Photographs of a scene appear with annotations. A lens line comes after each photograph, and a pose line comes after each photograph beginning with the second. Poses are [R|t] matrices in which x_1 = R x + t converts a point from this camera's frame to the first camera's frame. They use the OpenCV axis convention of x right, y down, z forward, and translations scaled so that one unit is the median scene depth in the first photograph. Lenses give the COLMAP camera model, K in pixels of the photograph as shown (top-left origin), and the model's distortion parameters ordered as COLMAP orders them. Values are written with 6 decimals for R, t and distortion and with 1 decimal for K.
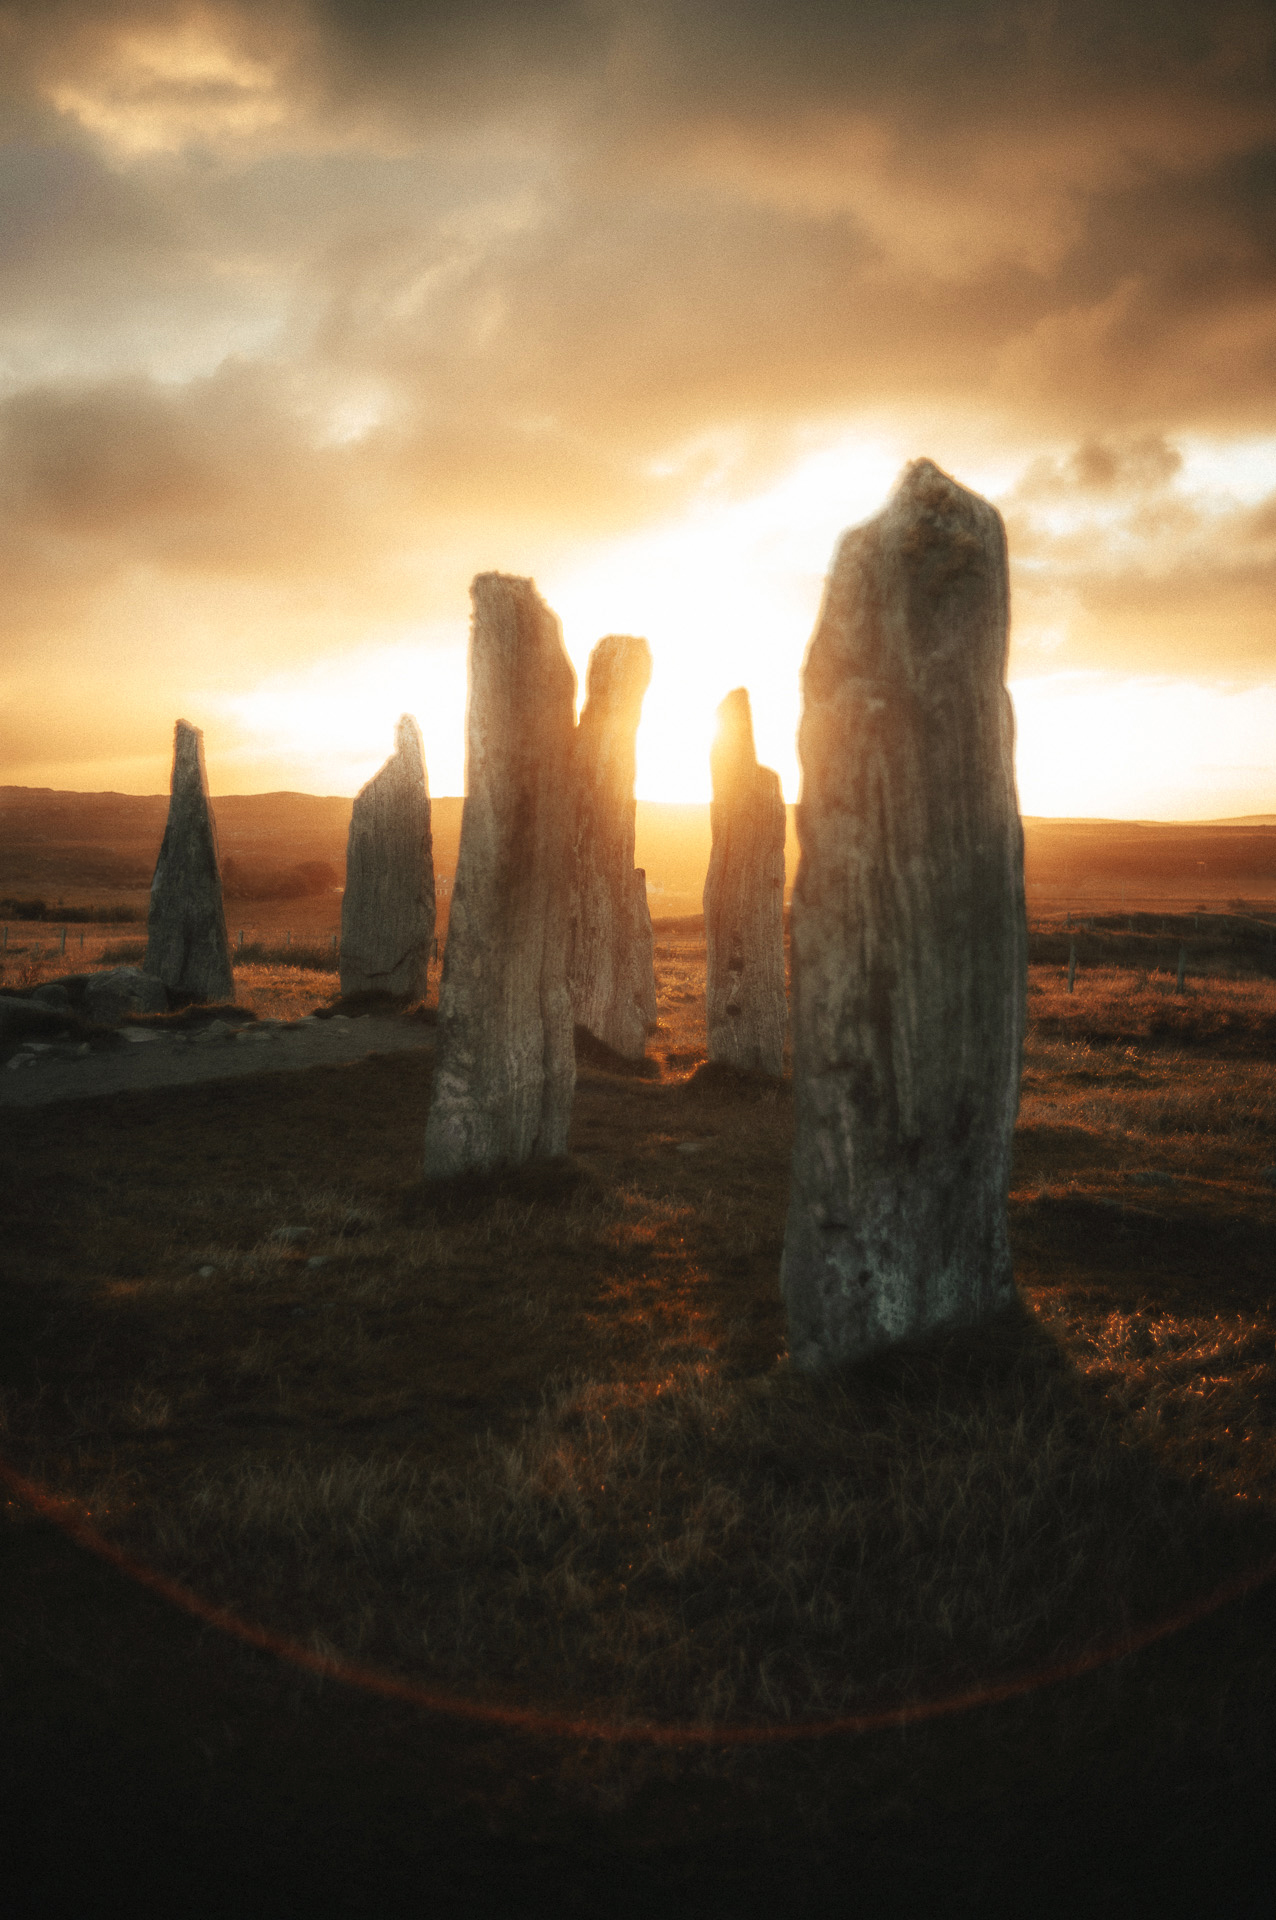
lens RADIAL K [[2398.3, 0, 638.0], [0, 2398.3, 960.0], [0, 0, 1]] dist [-0.011192, -0.030144]
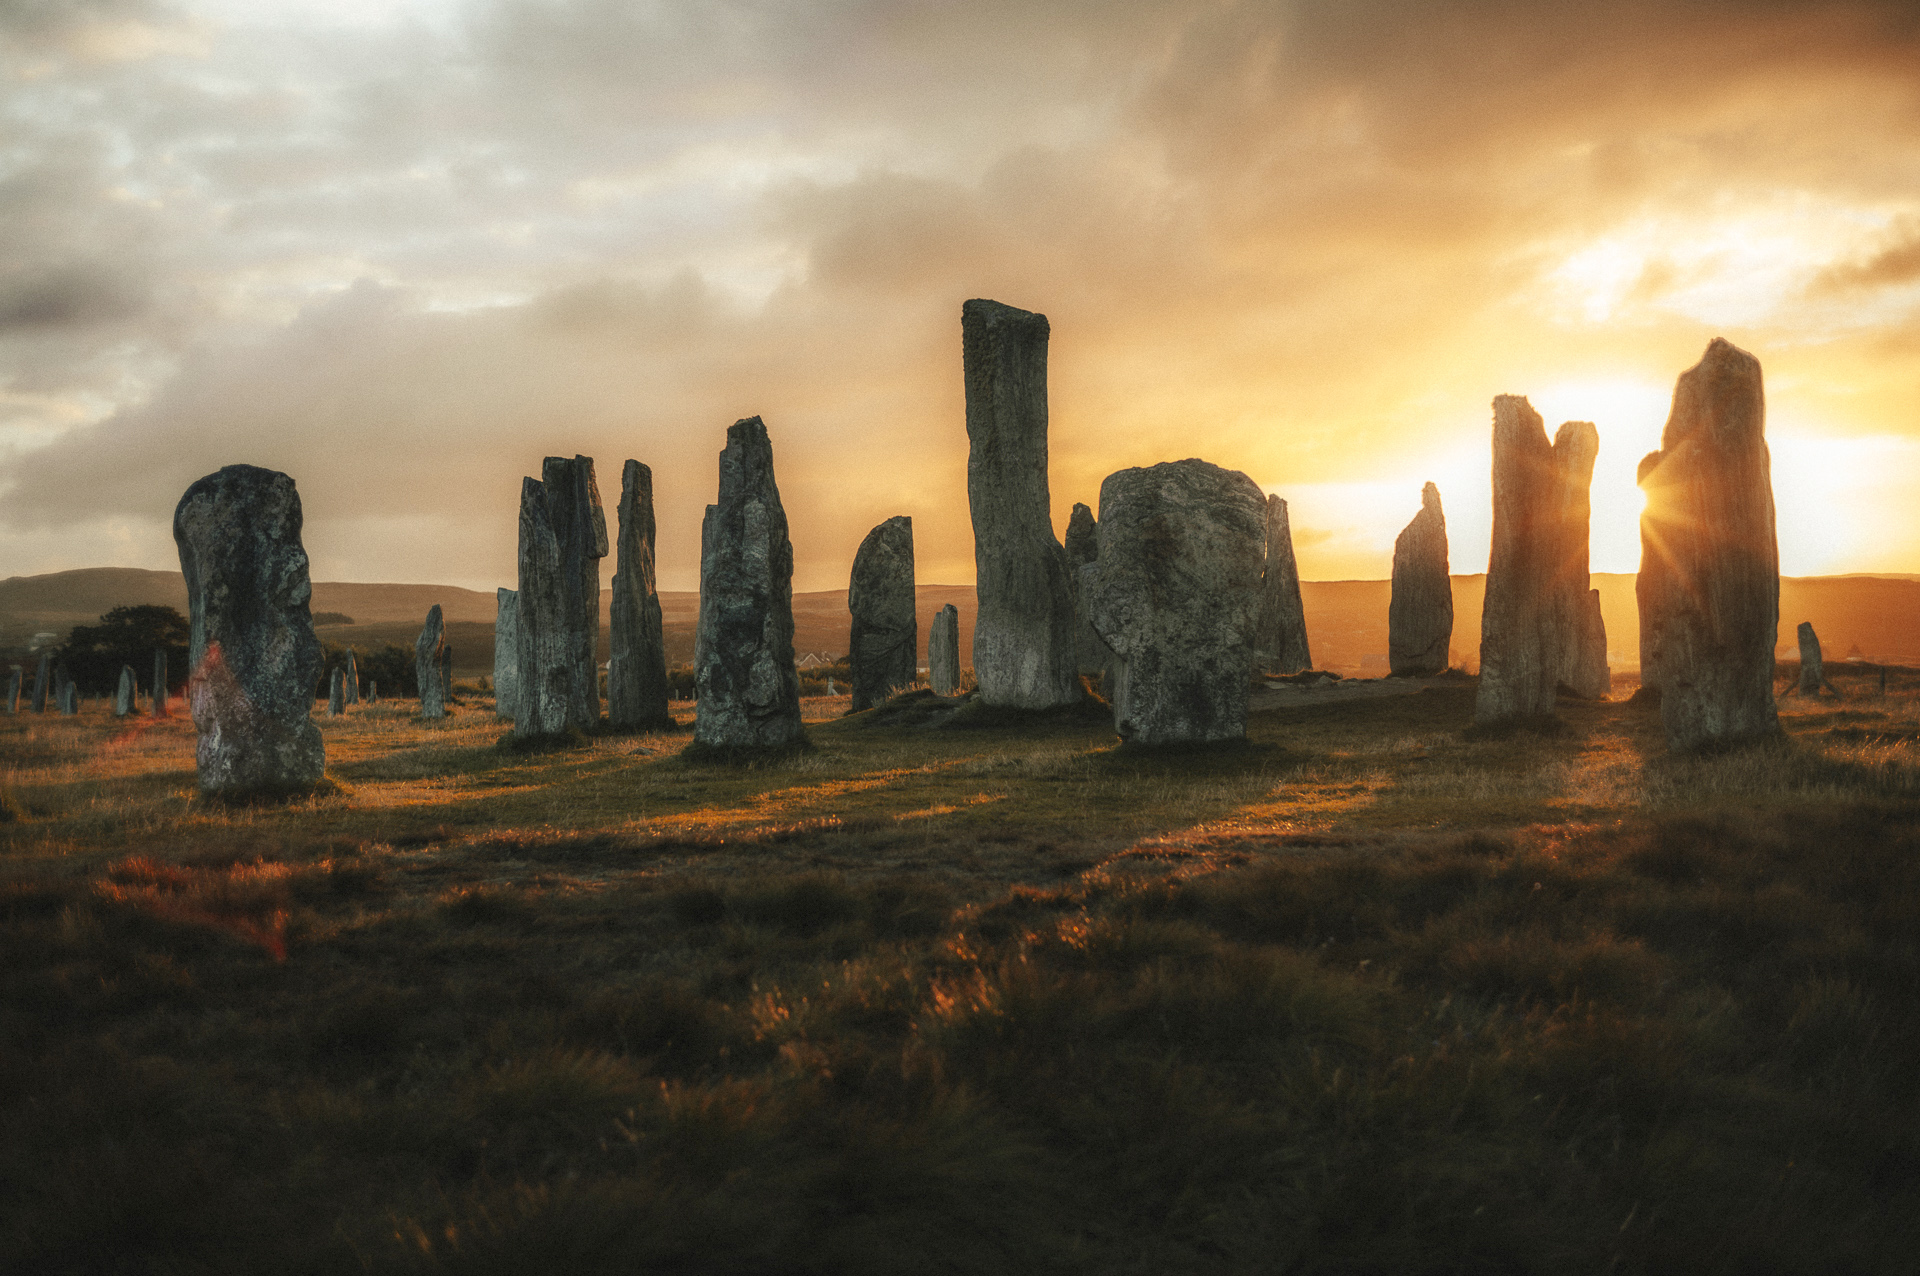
lens RADIAL K [[2398.3, 0, 960.0], [0, 2398.3, 672.6], [0, 0, 1]] dist [-0.011192, -0.030144]
pose [[0.965861, -0.030139, -0.257303, 0.002813], [0.021542, 0.999113, -0.036169, 0.111263], [0.258165, 0.029392, 0.965654, -0.893168]]
